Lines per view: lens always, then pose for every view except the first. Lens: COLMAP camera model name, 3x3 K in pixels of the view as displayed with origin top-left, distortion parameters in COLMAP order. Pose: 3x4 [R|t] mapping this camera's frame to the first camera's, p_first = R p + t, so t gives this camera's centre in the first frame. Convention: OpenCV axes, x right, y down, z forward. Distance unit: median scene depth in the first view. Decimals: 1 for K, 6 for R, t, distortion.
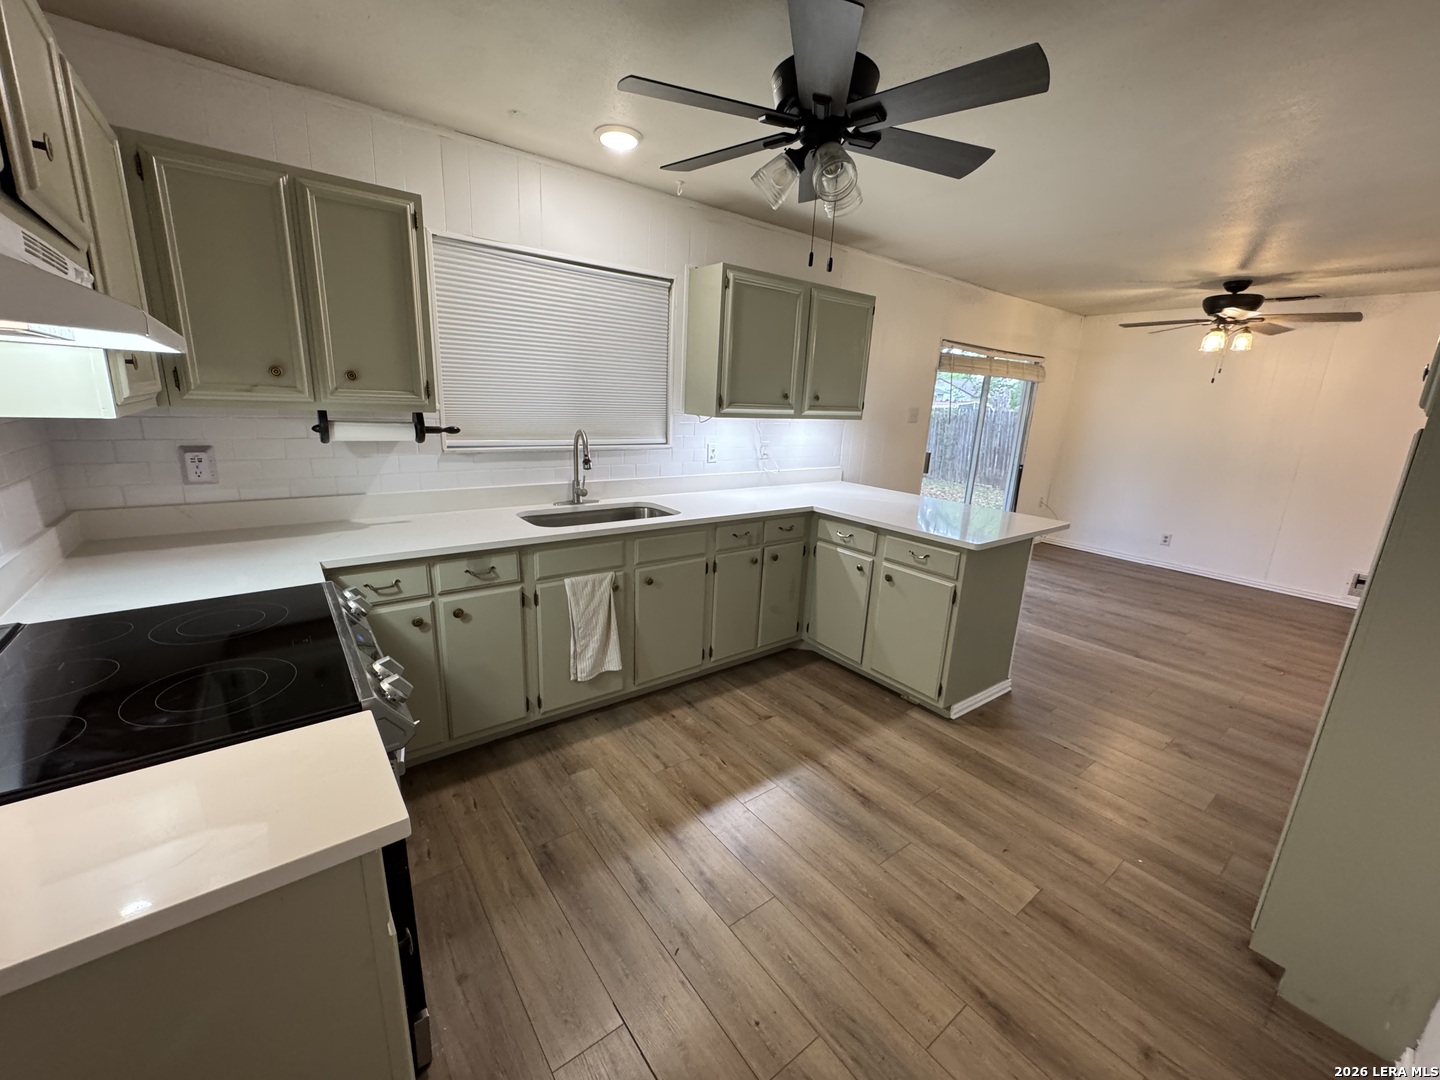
lens RADIAL K [[576.7, 0, 720.0], [0, 576.7, 540.0], [0, 0, 1]] dist [-0.001140, -0.000139]
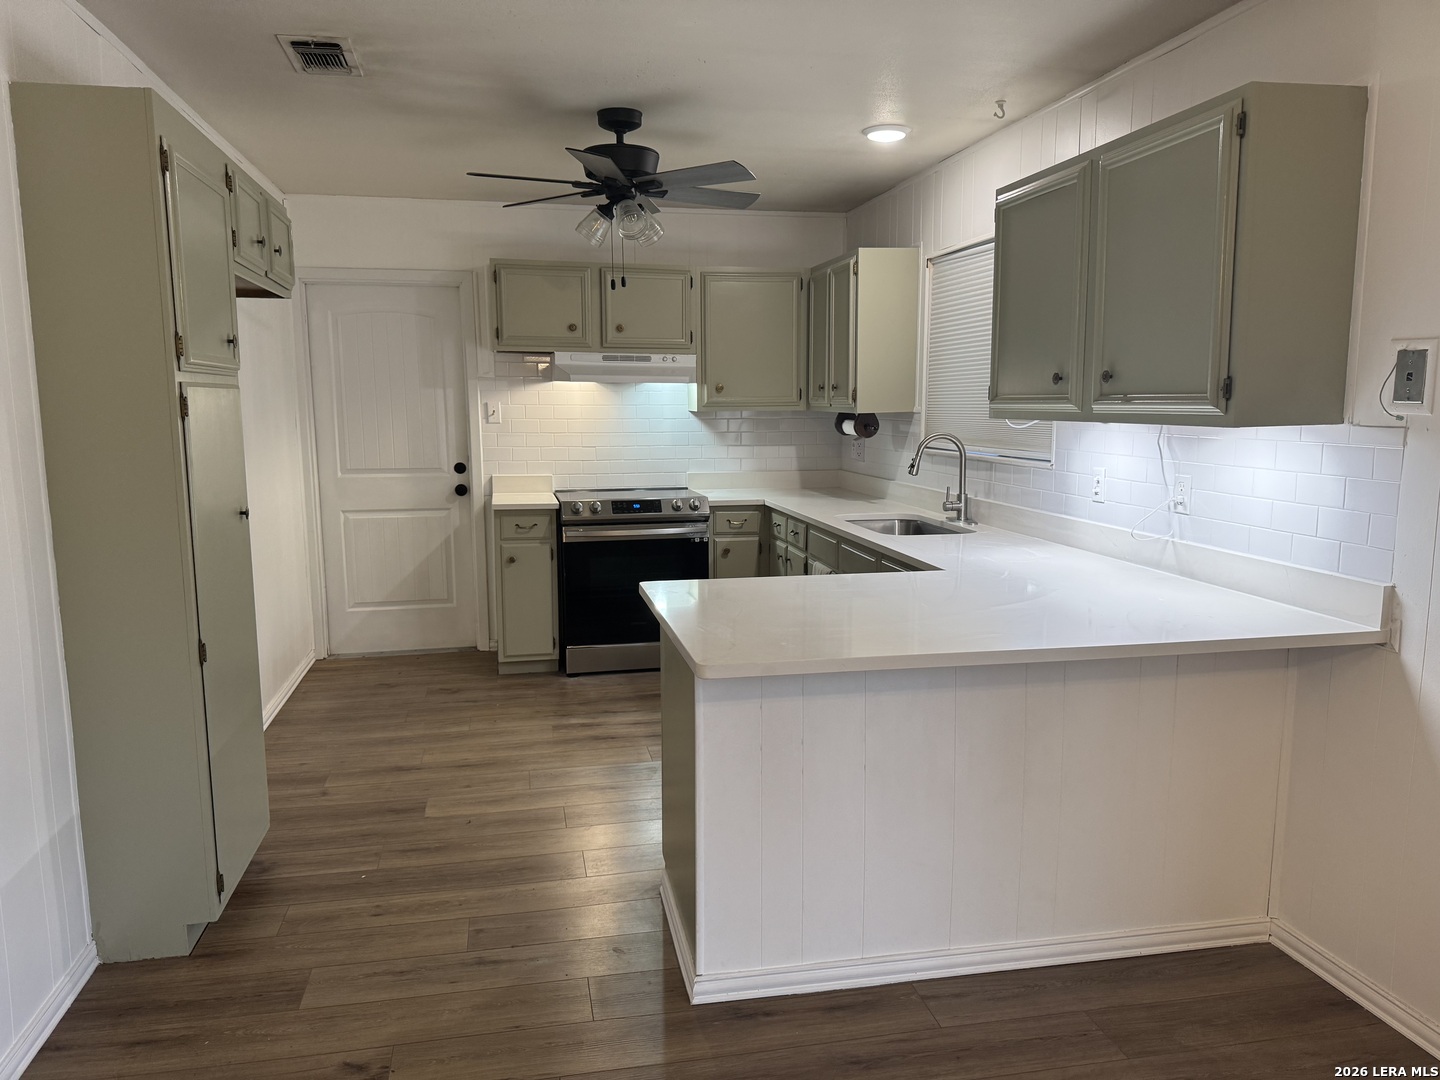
lens RADIAL K [[1007.5, 0, 720.0], [0, 1007.5, 540.0], [0, 0, 1]] dist [0.171665, -0.338823]
pose [[-0.439999, 0.086396, -0.893832, 1.579502], [-0.228469, 0.951837, 0.204469, -0.331874], [0.868448, 0.294179, -0.399069, 1.660885]]
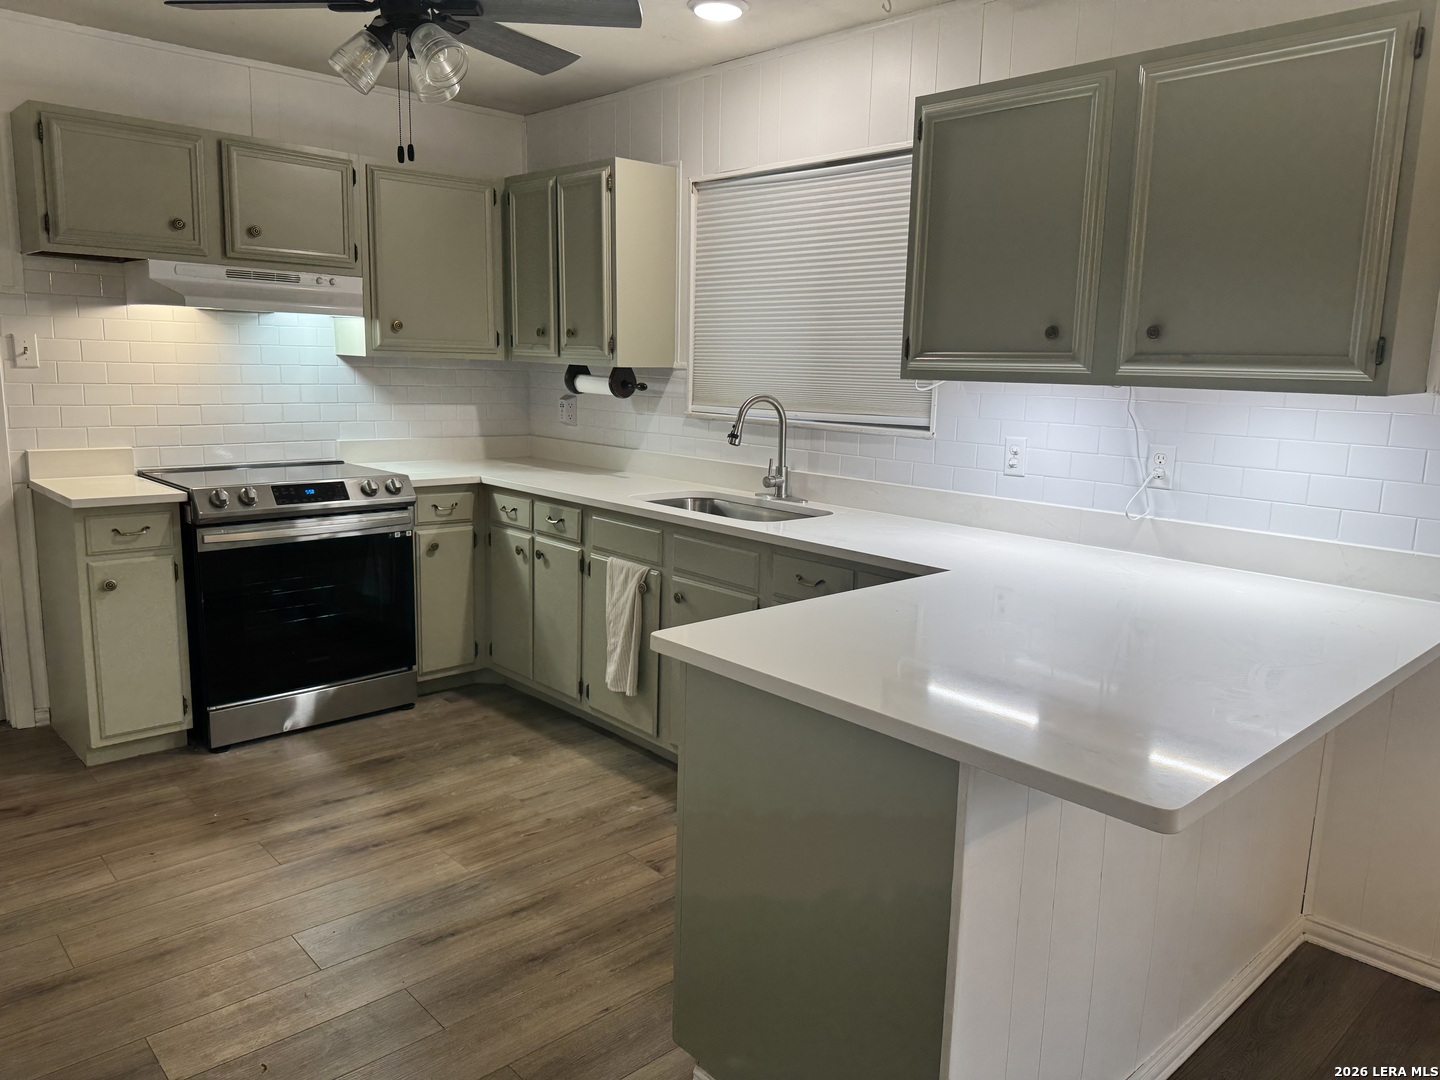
lens RADIAL K [[1019.8, 0, 724.7], [0, 1019.8, 529.3], [0, 0, 1]] dist [0.089089, -0.115501]
pose [[0.090287, 0.126269, -0.987879, 1.278437], [-0.261026, 0.960254, 0.098882, -0.170221], [0.961100, 0.248934, 0.119658, 1.018210]]
